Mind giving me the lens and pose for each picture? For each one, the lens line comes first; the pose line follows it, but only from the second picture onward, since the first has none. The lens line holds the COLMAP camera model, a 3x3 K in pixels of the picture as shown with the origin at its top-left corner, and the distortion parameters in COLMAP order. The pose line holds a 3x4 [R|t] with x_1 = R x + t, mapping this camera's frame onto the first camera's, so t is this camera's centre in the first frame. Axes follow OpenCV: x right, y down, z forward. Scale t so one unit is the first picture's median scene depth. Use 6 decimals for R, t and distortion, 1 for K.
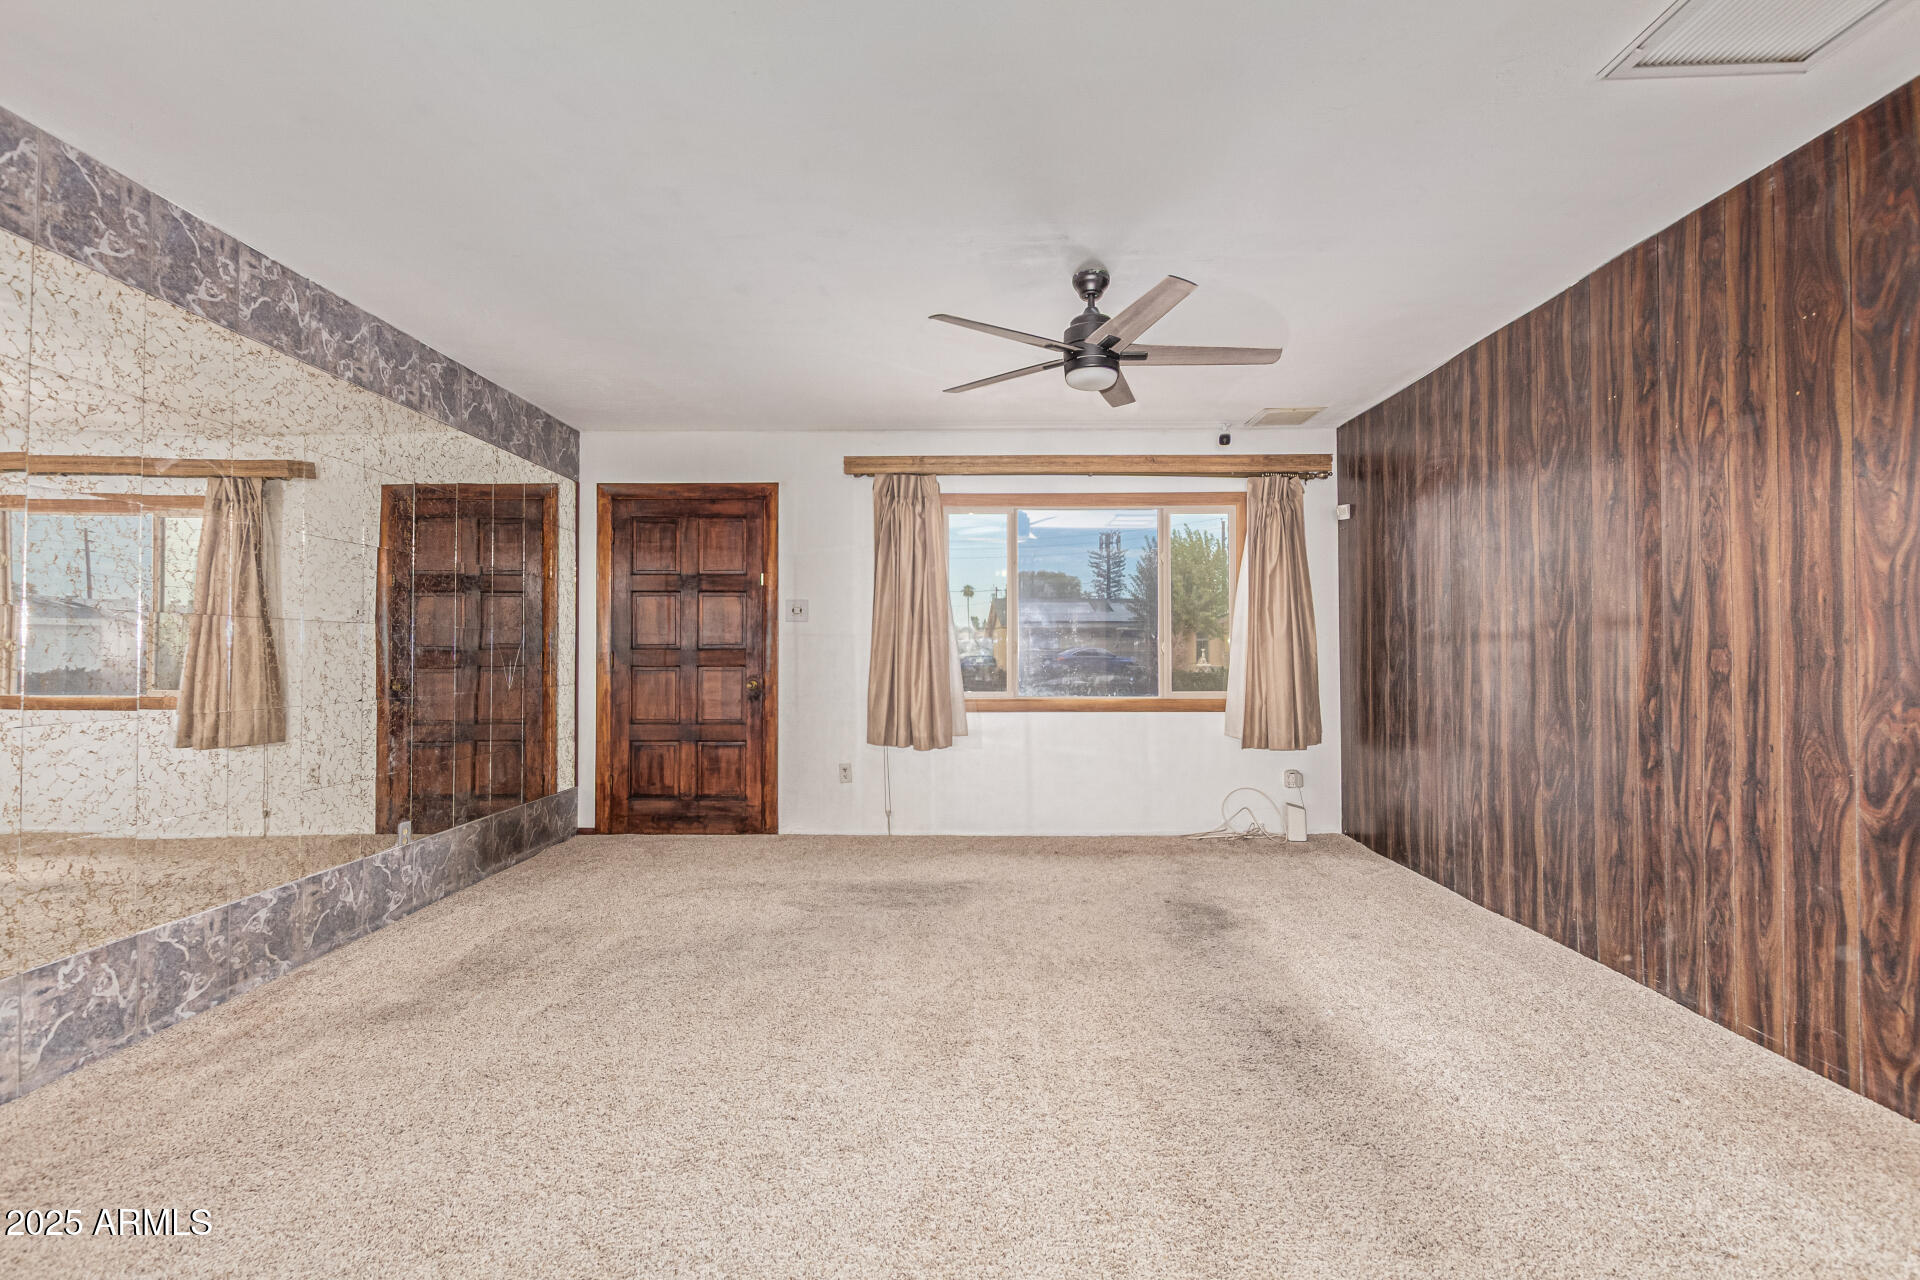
lens RADIAL K [[886.5, 0, 947.7], [0, 886.5, 638.5], [0, 0, 1]] dist [0.008075, -0.001988]
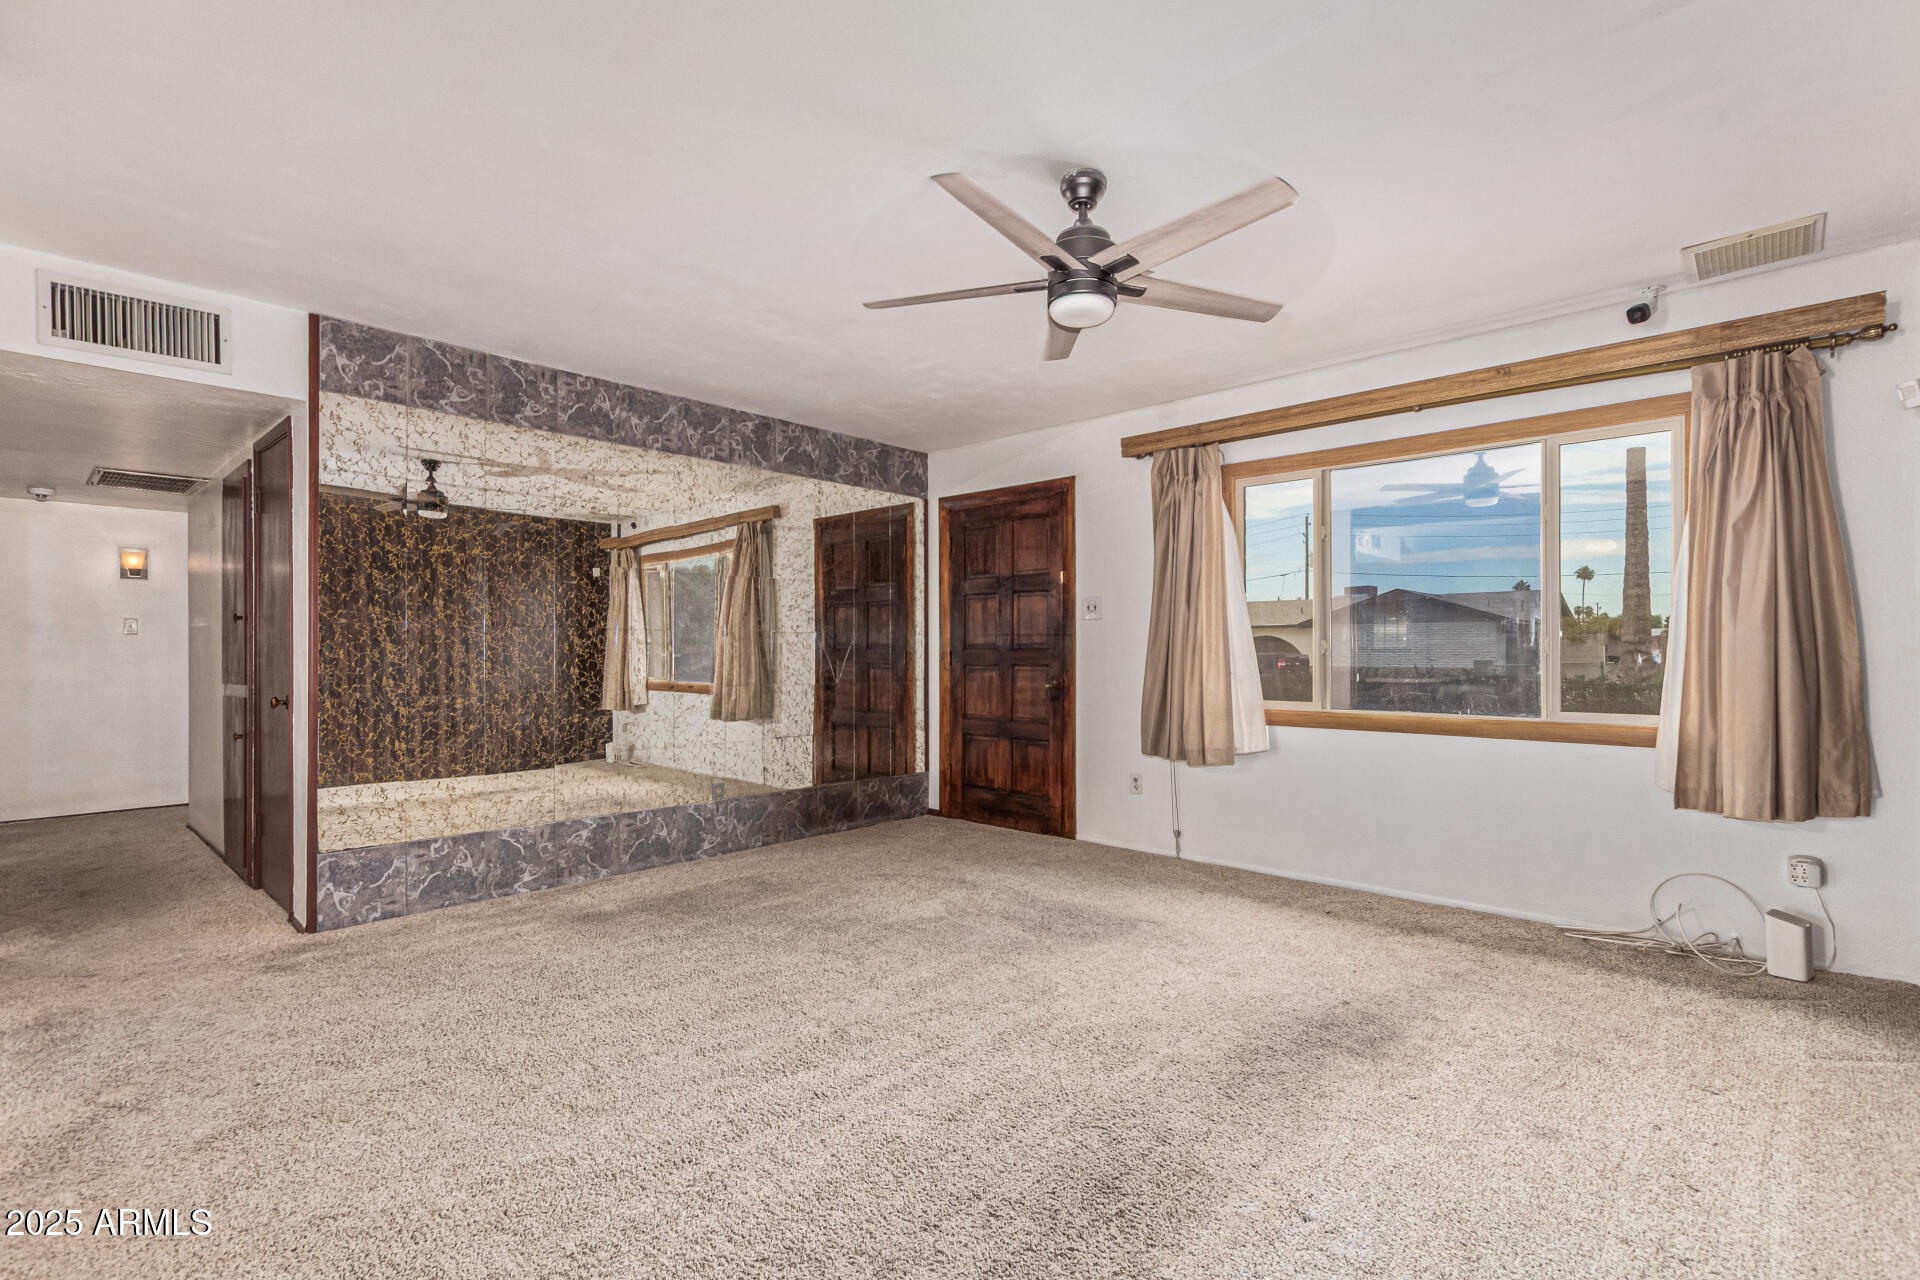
lens RADIAL K [[886.5, 0, 939.5], [0, 886.5, 654.8], [0, 0, 1]] dist [0.008075, -0.001988]
pose [[0.738676, 0.003465, -0.674052, 0.400570], [0.010058, 0.999819, 0.016162, 0.001752], [0.673986, -0.018718, 0.738507, 0.212126]]
